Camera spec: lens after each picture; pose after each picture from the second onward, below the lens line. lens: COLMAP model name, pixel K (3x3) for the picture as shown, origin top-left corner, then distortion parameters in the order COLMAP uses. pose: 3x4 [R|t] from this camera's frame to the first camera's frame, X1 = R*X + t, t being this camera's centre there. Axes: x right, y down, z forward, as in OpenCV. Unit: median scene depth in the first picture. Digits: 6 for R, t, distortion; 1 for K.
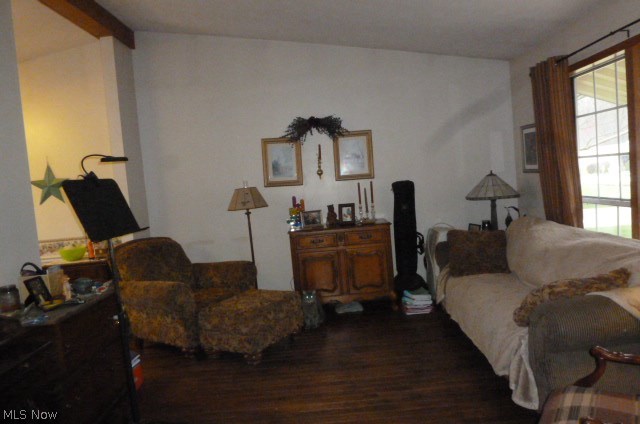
lens RADIAL K [[458.7, 0, 320.0], [0, 458.7, 212.0], [0, 0, 1]] dist [-0.039872, -0.001877]
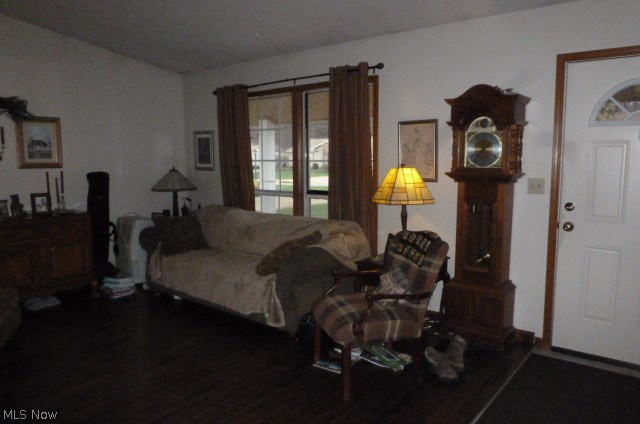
lens RADIAL K [[458.7, 0, 320.0], [0, 458.7, 212.0], [0, 0, 1]] dist [-0.039872, -0.001877]
pose [[0.633245, -0.017075, 0.773763, -0.296803], [0.013663, 0.999847, 0.010882, 0.018247], [-0.773831, 0.003681, 0.633382, -0.034797]]
